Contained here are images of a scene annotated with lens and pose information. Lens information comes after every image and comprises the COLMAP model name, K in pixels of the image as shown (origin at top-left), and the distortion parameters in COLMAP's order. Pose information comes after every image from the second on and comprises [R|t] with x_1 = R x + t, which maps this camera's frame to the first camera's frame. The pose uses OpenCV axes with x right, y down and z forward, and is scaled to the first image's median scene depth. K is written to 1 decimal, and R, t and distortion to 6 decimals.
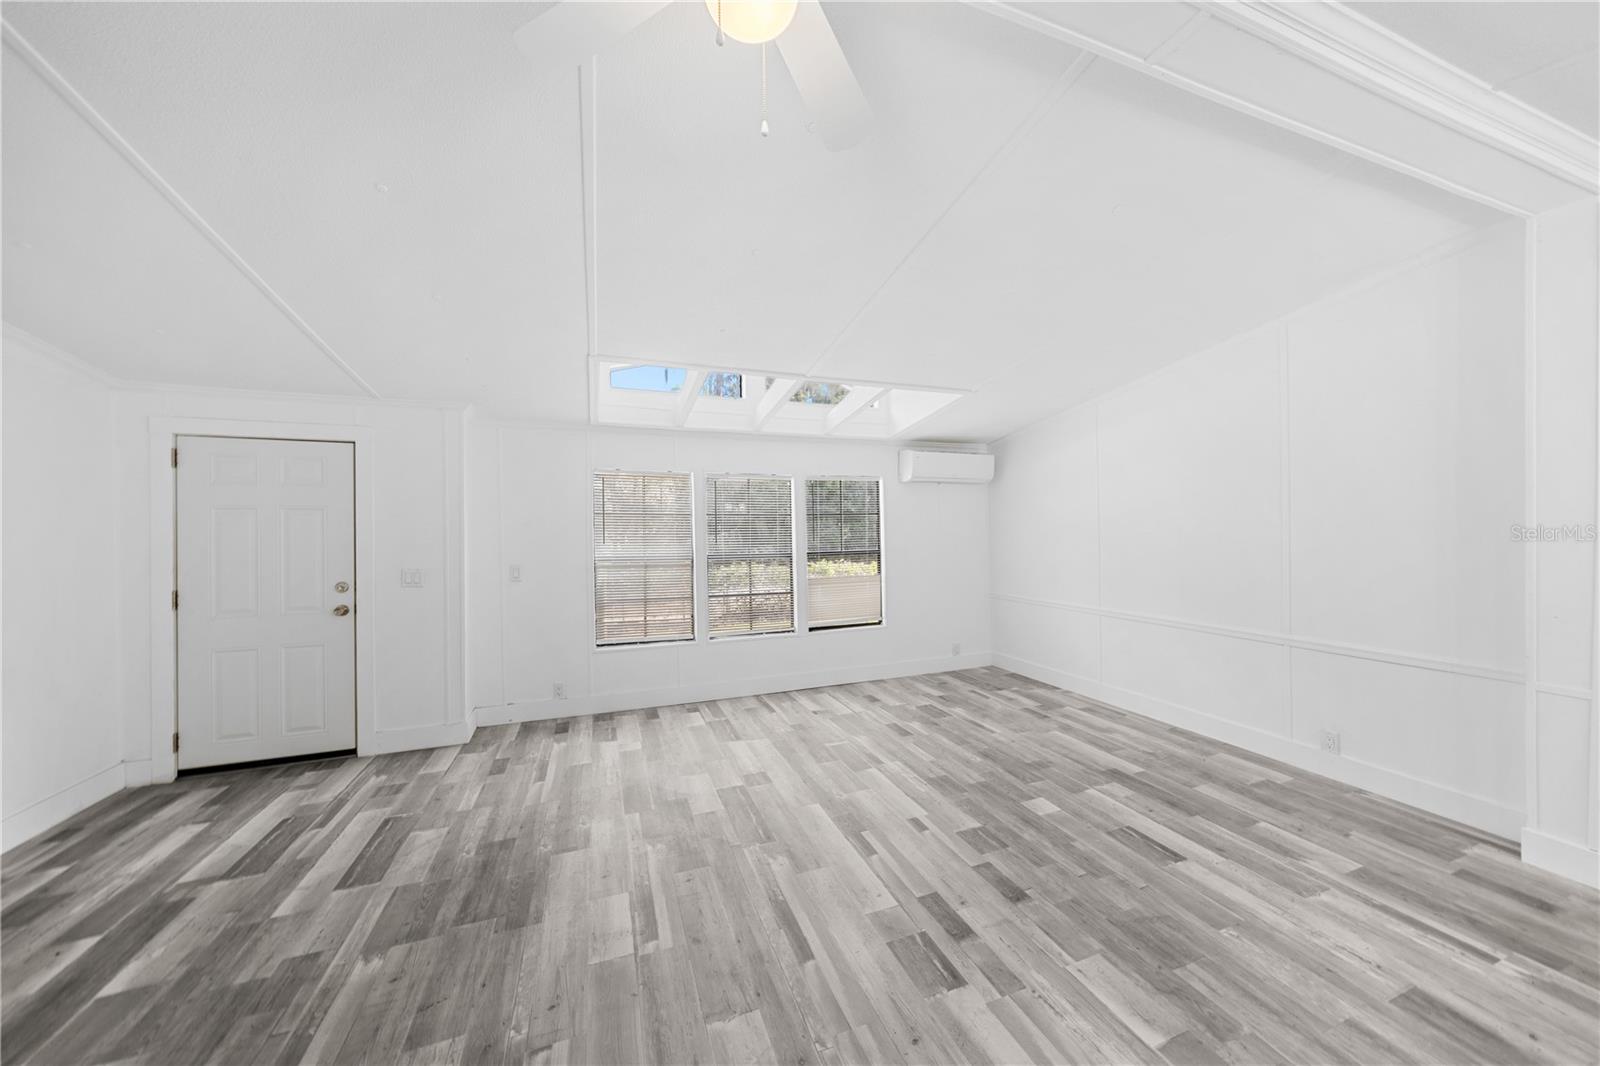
lens RADIAL K [[545.6, 0, 800.0], [0, 545.6, 533.0], [0, 0, 1]] dist [-0.001496, -0.000040]
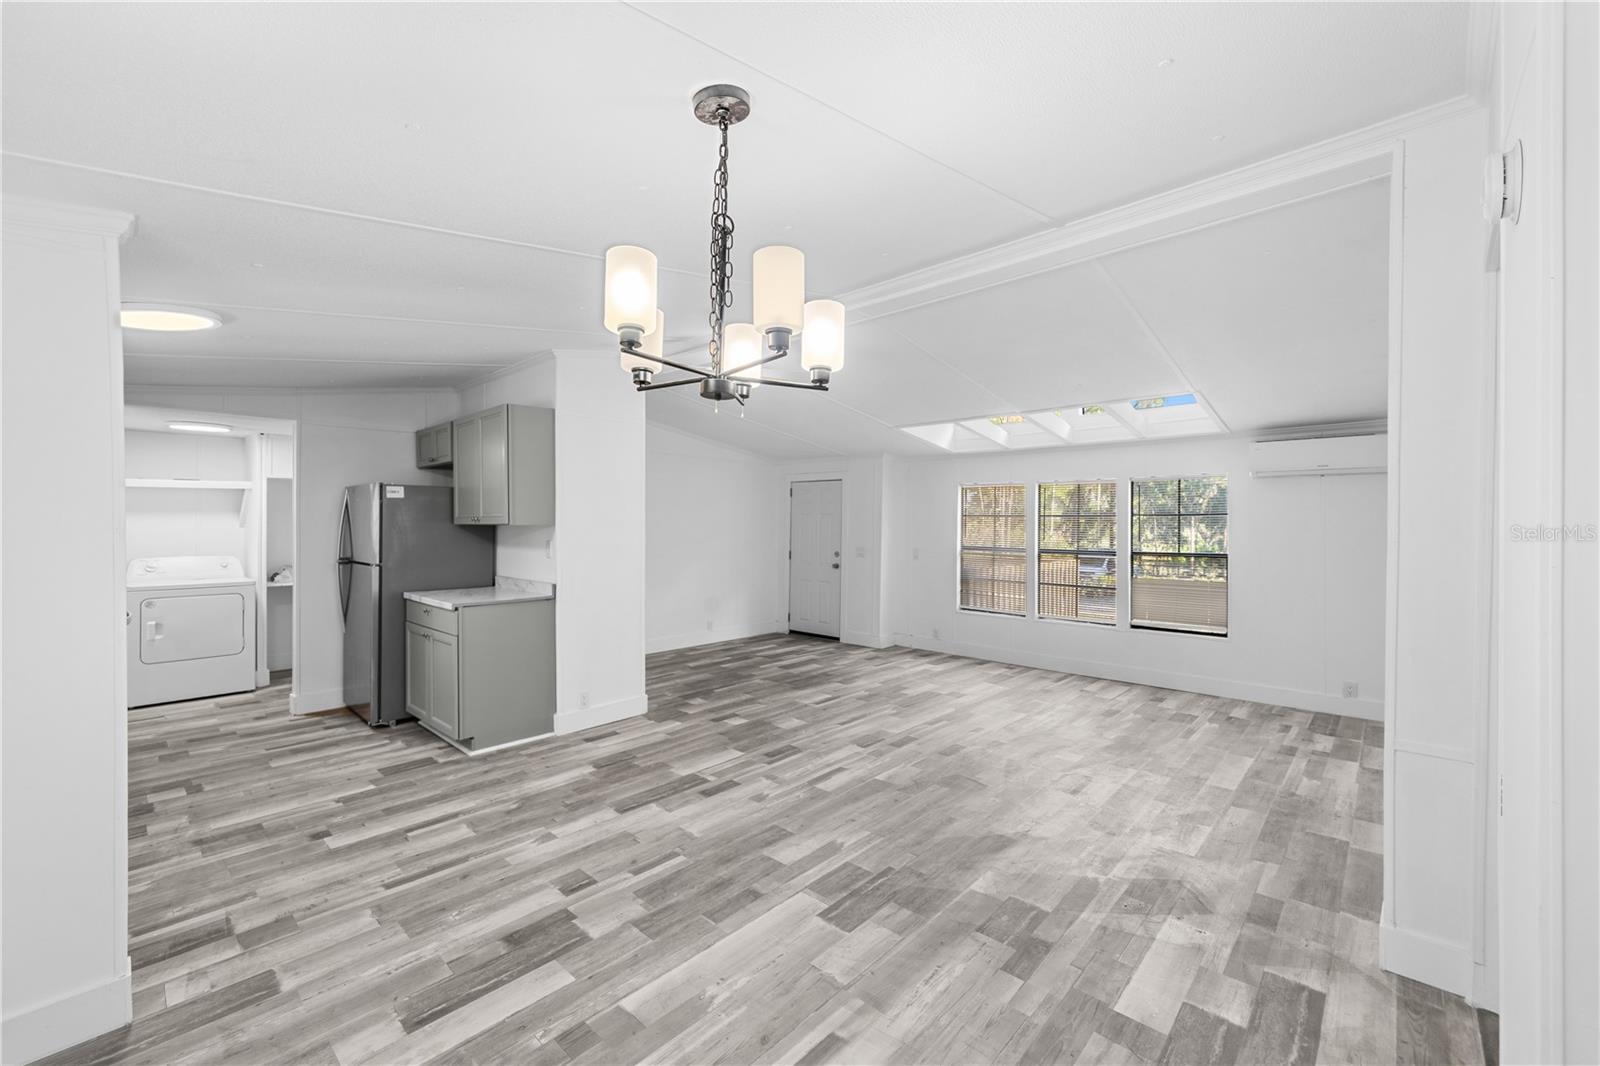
lens RADIAL K [[647.2, 0, 800.0], [0, 647.2, 533.0], [0, 0, 1]] dist [0.001099, -0.000042]
pose [[0.449354, 0.024497, -0.893018, 1.295644], [-0.017767, 0.999671, 0.018482, -0.019150], [0.893177, 0.007561, 0.449641, -0.183329]]
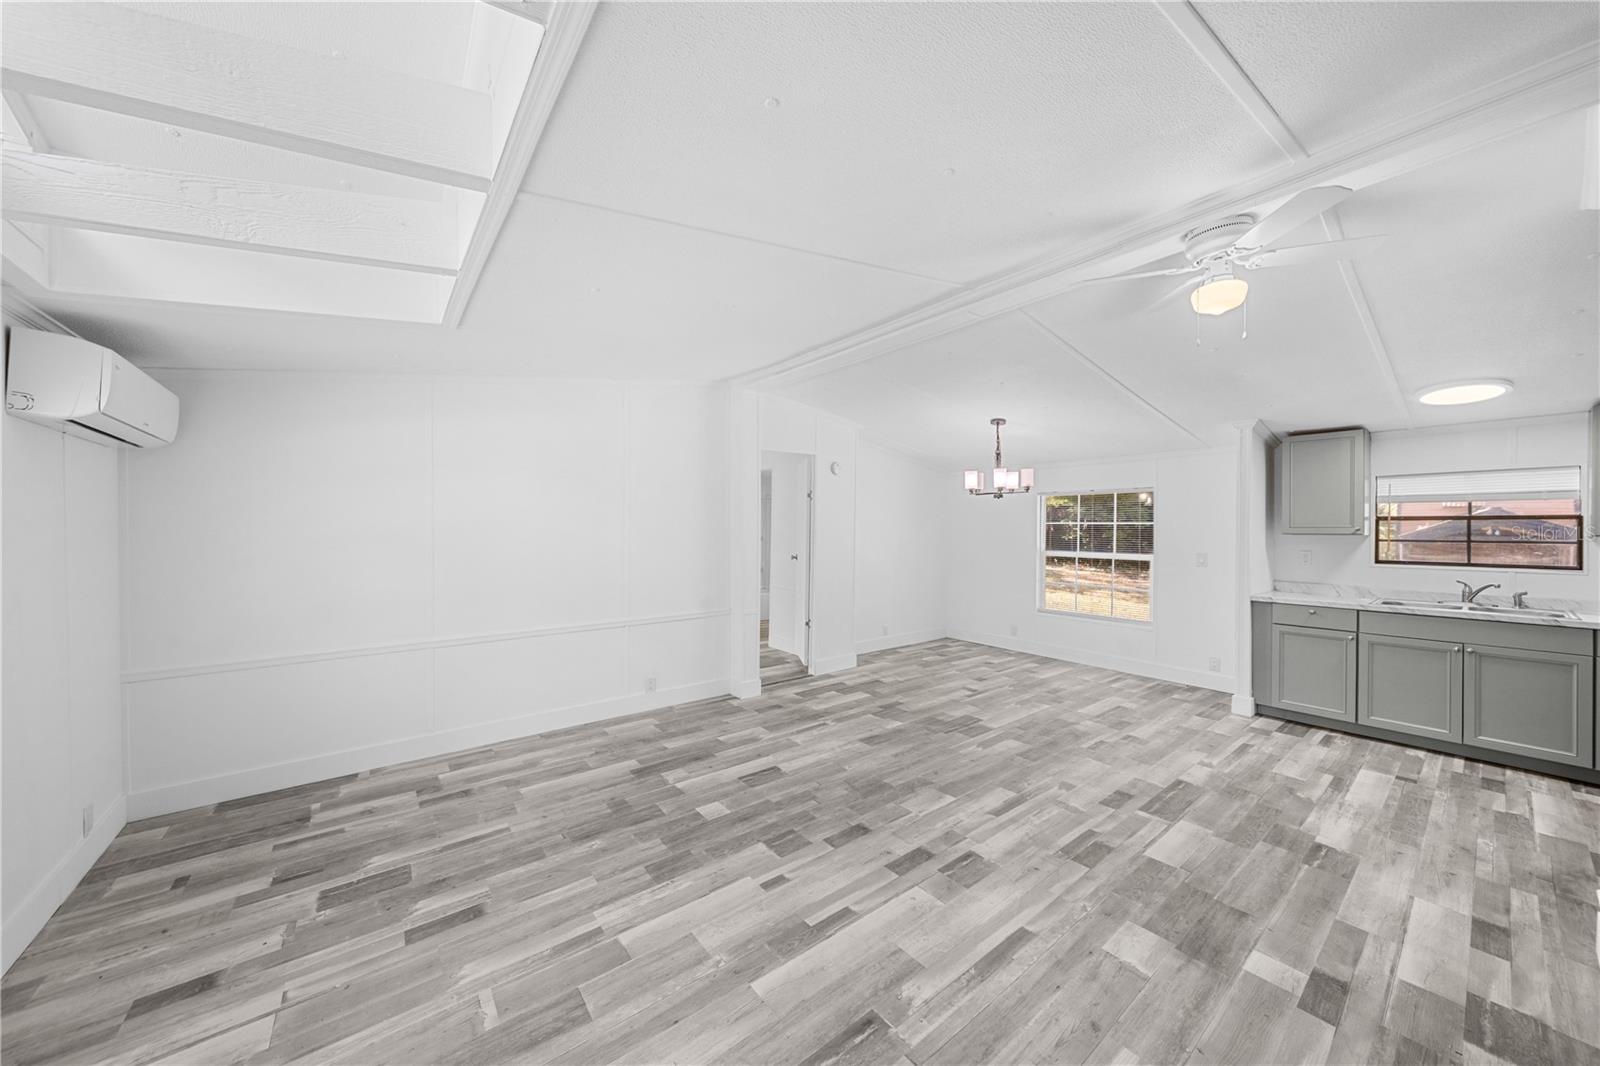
lens RADIAL K [[551.2, 0, 800.0], [0, 551.2, 533.0], [0, 0, 1]] dist [-0.002855, 0.000234]
pose [[-0.303046, 0.005121, 0.952962, -0.523627], [0.010469, 0.999943, -0.002044, -0.012962], [-0.952918, 0.009357, -0.303083, 1.018479]]
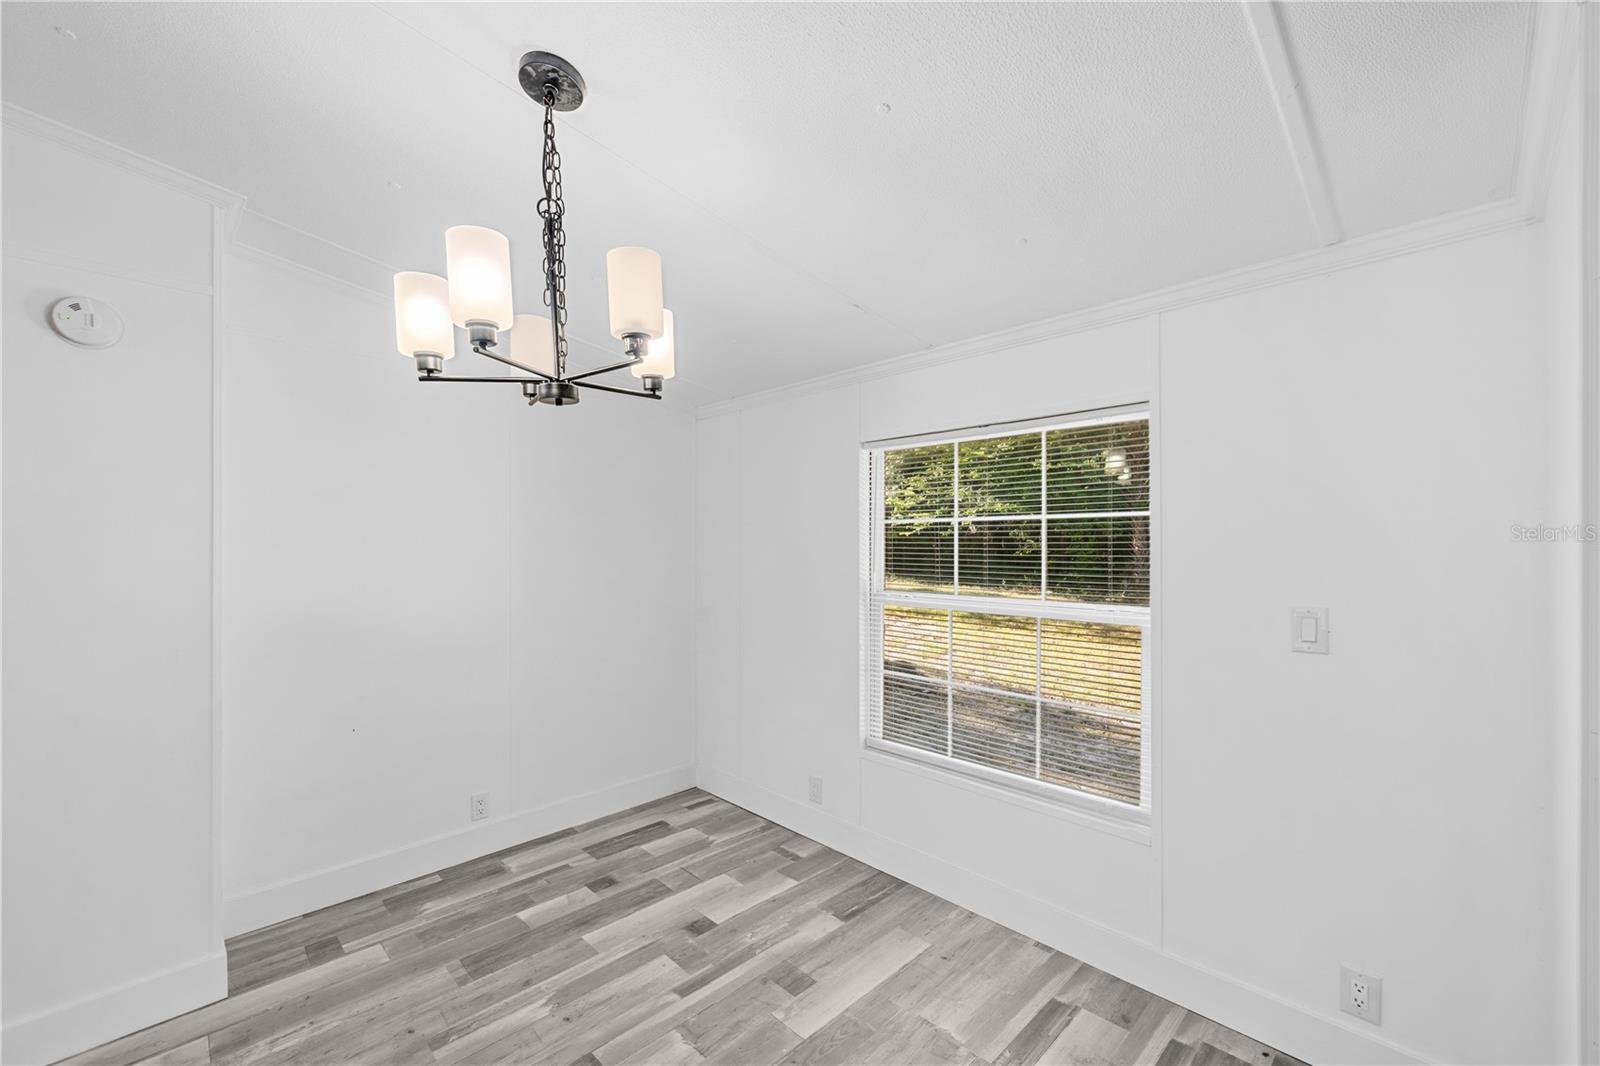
lens RADIAL K [[647.2, 0, 800.0], [0, 647.2, 533.0], [0, 0, 1]] dist [0.001099, -0.000042]
pose [[-0.405129, 0.027780, 0.913837, 0.342915], [0.019383, 0.999575, -0.021793, -0.007322], [-0.914054, 0.008884, -0.405496, 0.014518]]
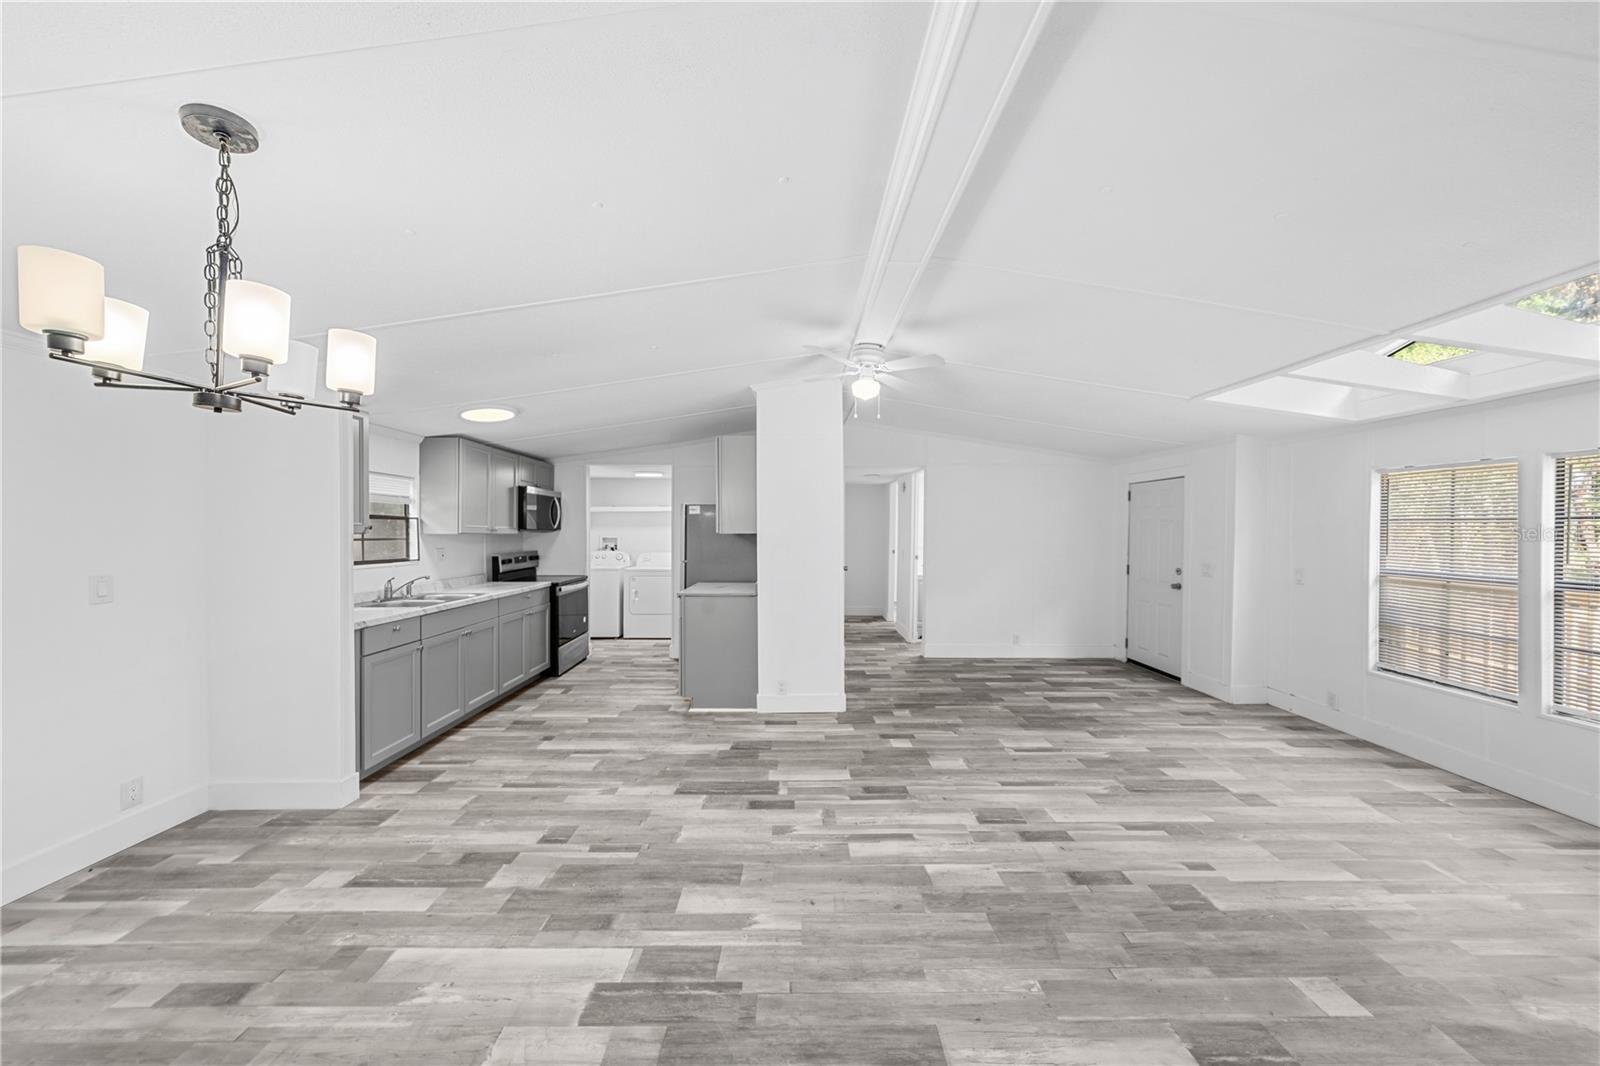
lens RADIAL K [[545.6, 0, 800.0], [0, 545.6, 533.0], [0, 0, 1]] dist [-0.001496, -0.000040]
pose [[-0.340145, 0.011195, -0.940306, 1.080198], [-0.009950, 0.999830, 0.015503, -0.025756], [0.940320, 0.014629, -0.339976, 0.563322]]
